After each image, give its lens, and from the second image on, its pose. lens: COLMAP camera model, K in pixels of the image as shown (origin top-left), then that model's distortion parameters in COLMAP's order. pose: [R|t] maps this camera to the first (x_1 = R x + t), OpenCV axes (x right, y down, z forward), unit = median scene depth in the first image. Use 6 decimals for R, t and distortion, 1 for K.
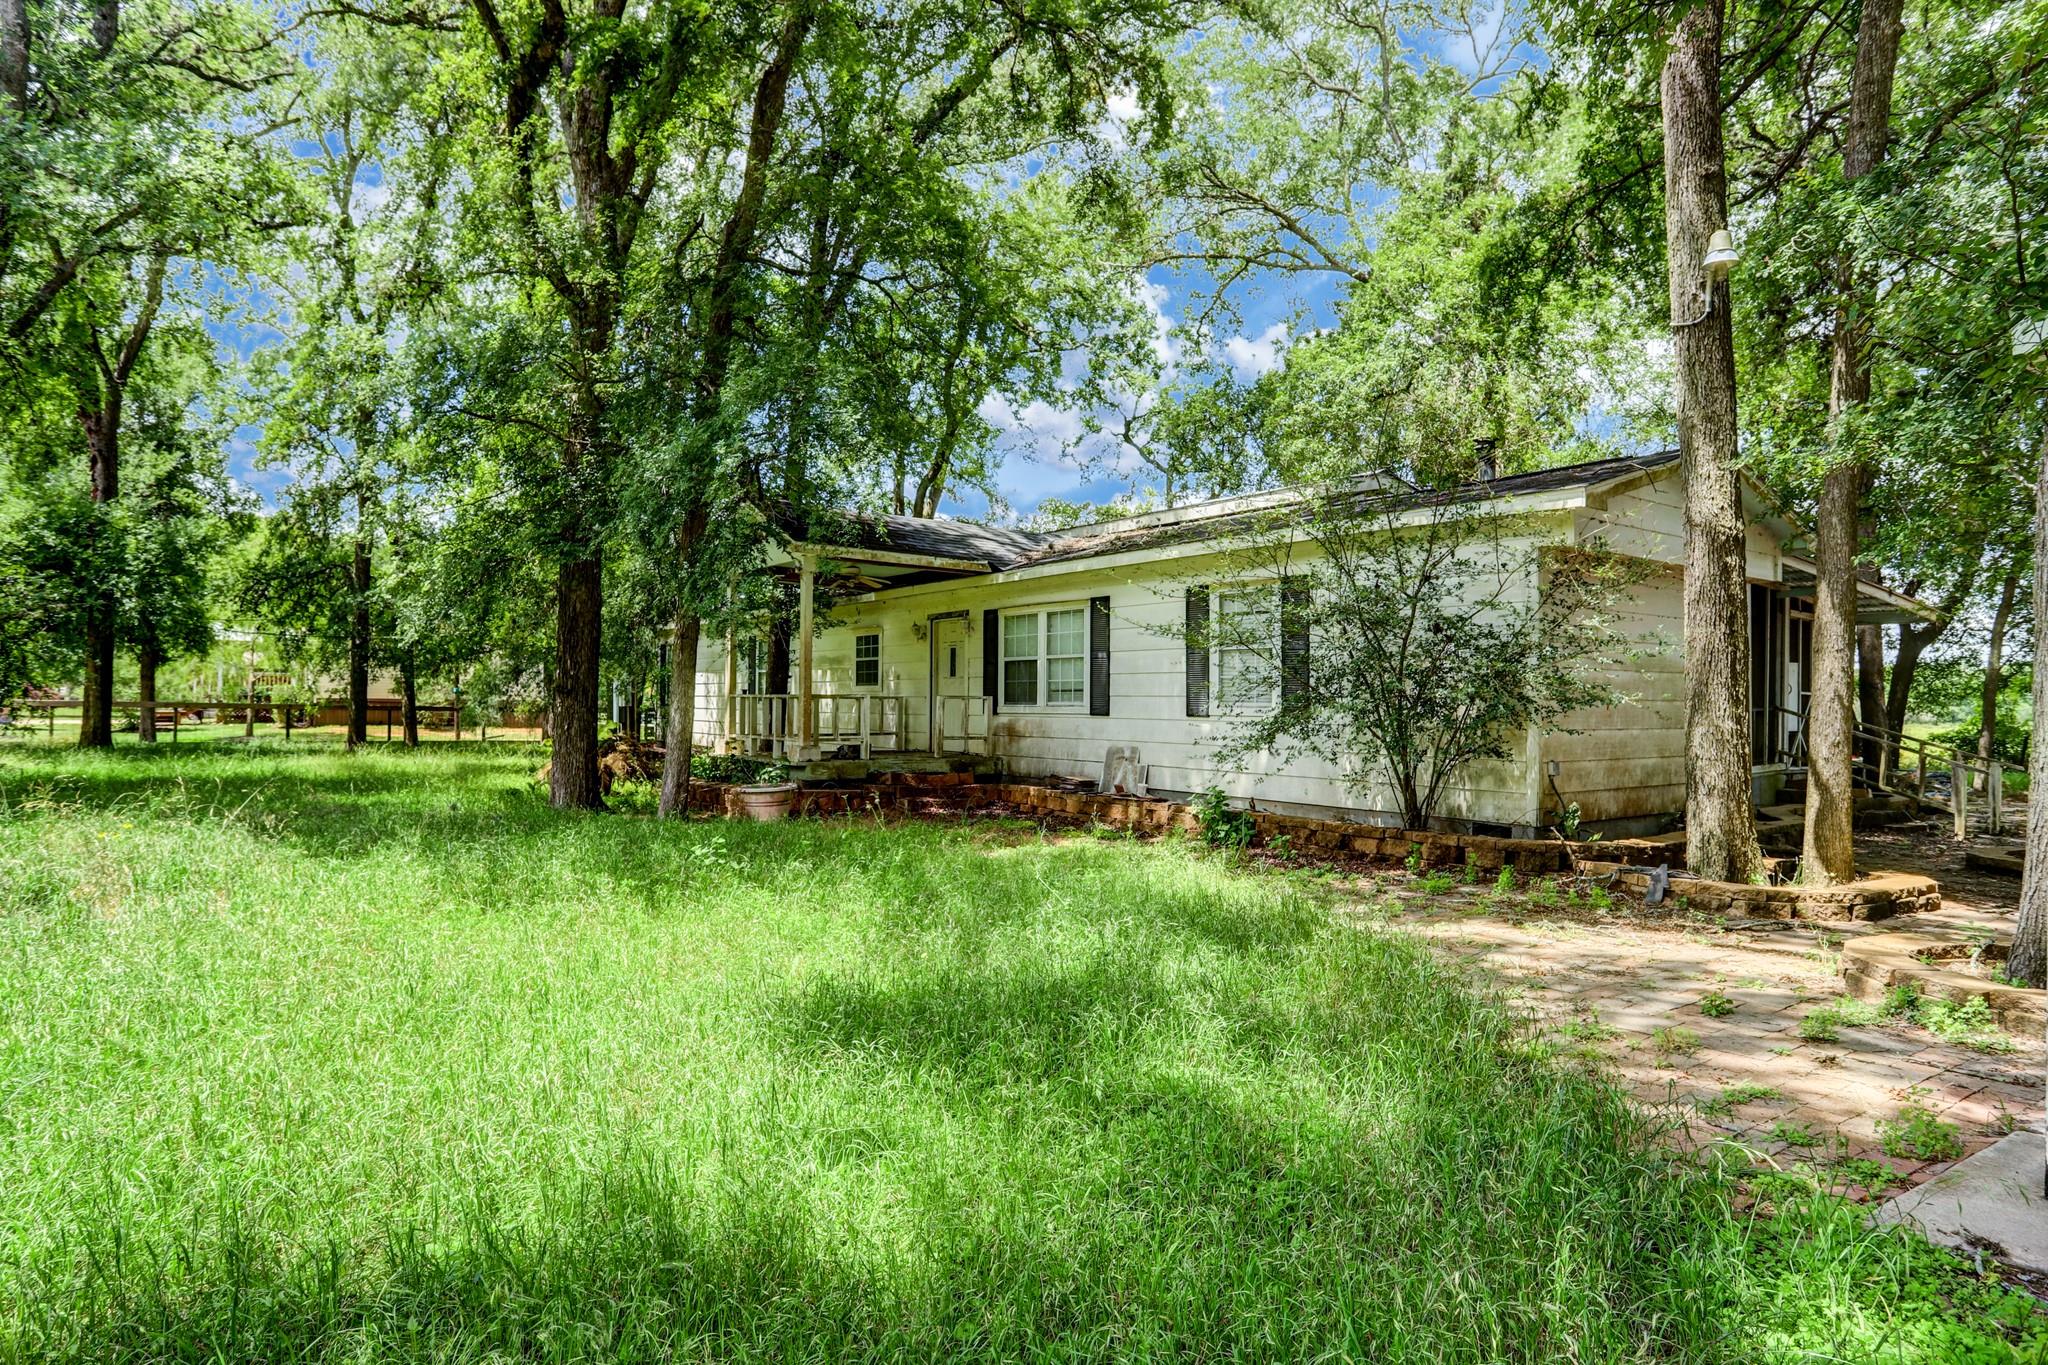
lens RADIAL K [[1252.0, 0, 1026.5], [0, 1252.0, 677.6], [0, 0, 1]] dist [-0.008891, 0.004673]
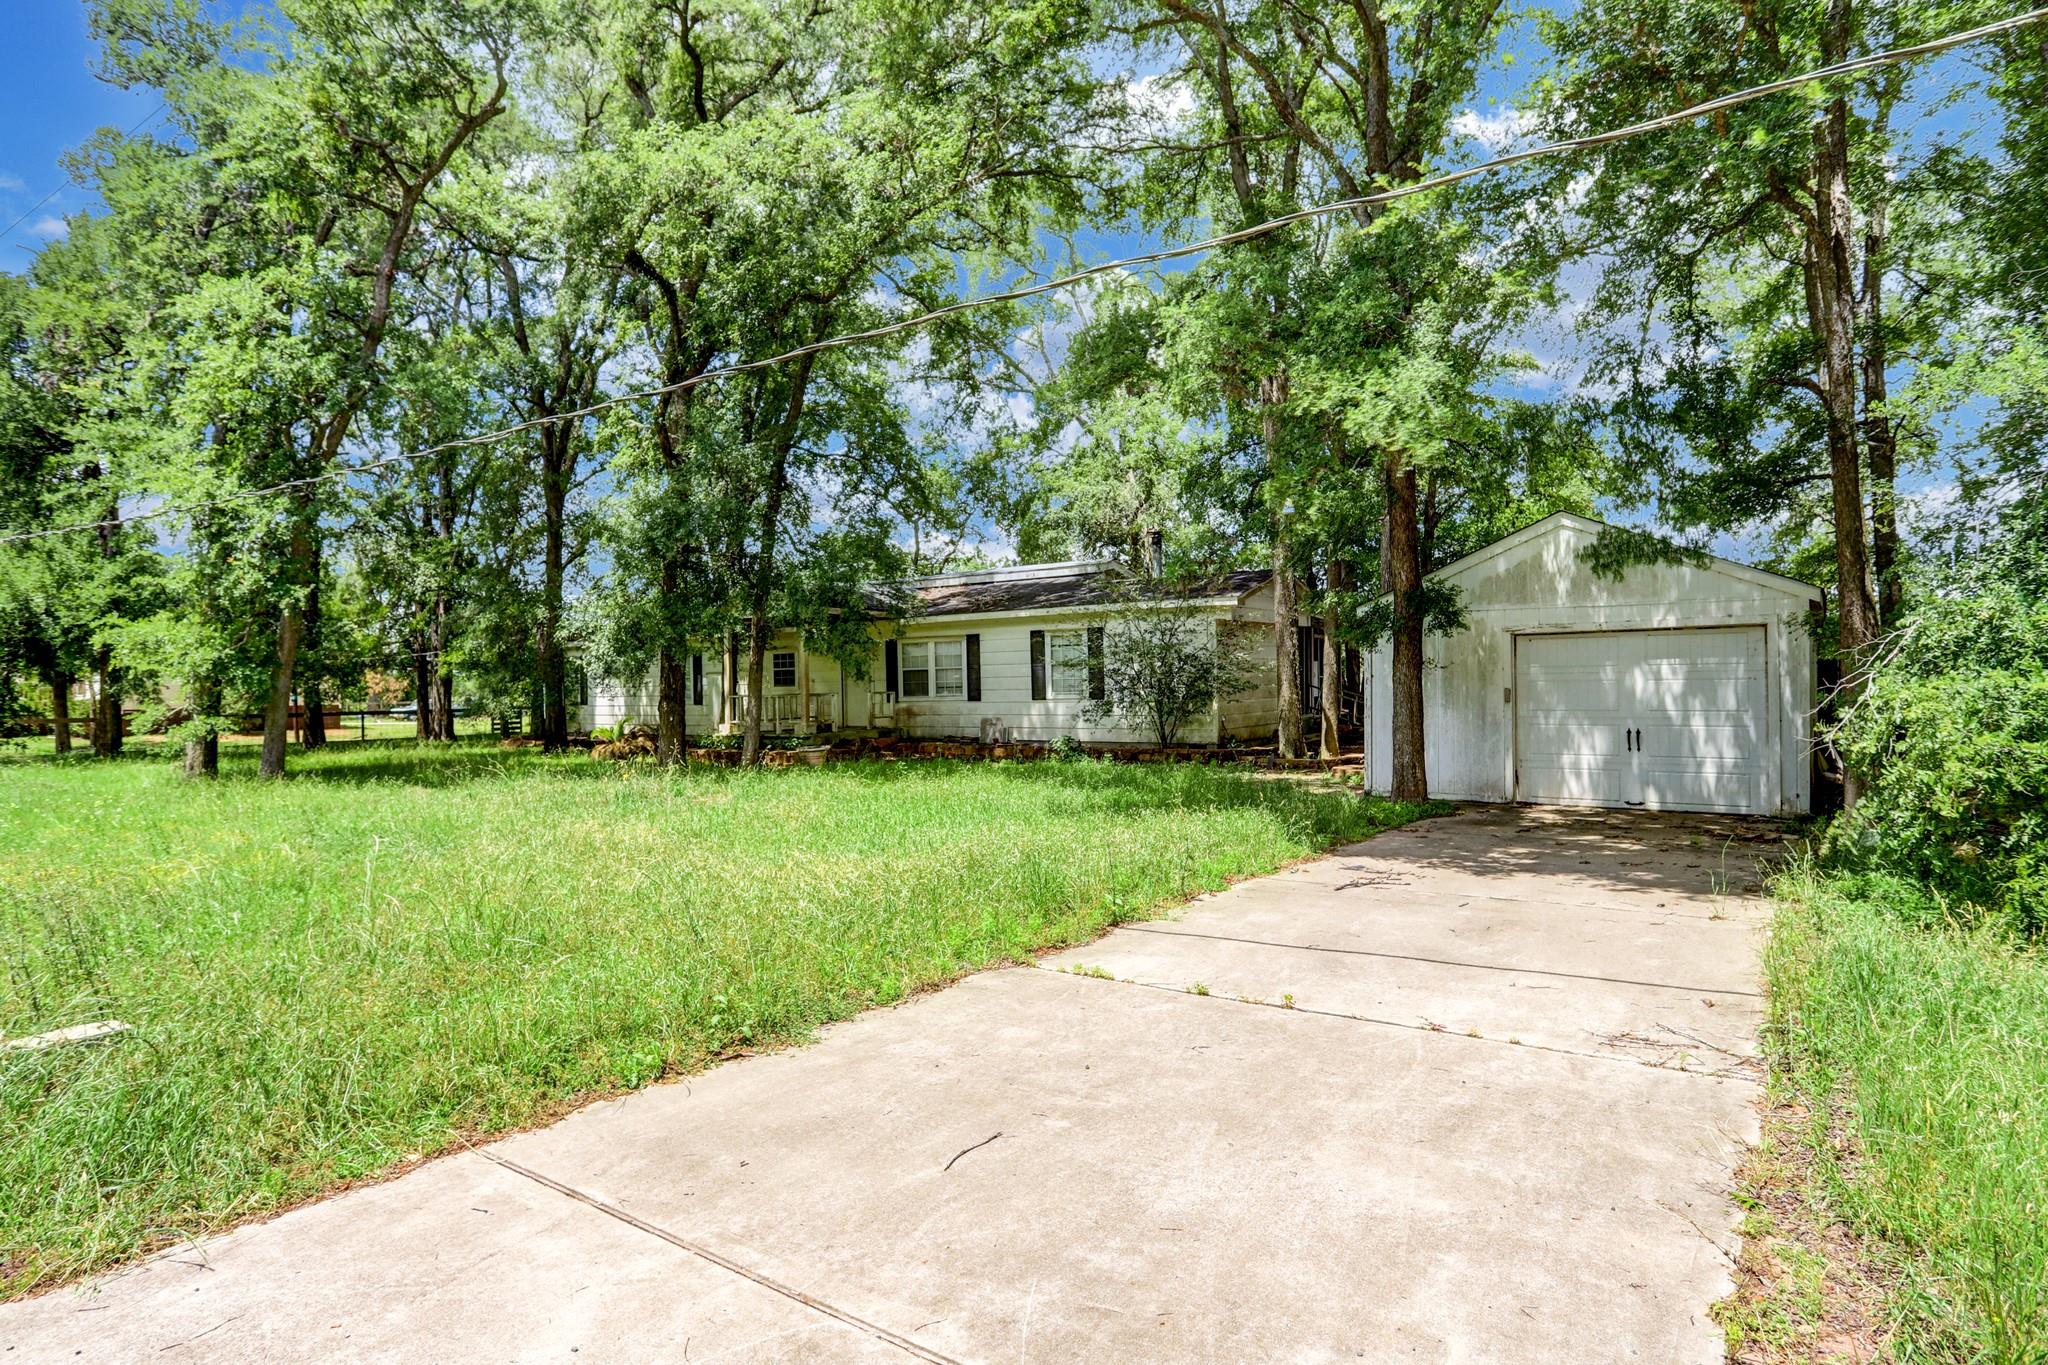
lens RADIAL K [[1197.2, 0, 1024.4], [0, 1197.2, 687.2], [0, 0, 1]] dist [-0.001040, 0.000053]
pose [[0.950786, -0.028940, 0.308493, -0.402343], [0.022445, 0.999446, 0.024583, -0.029759], [-0.309033, -0.016450, 0.950909, -0.647794]]
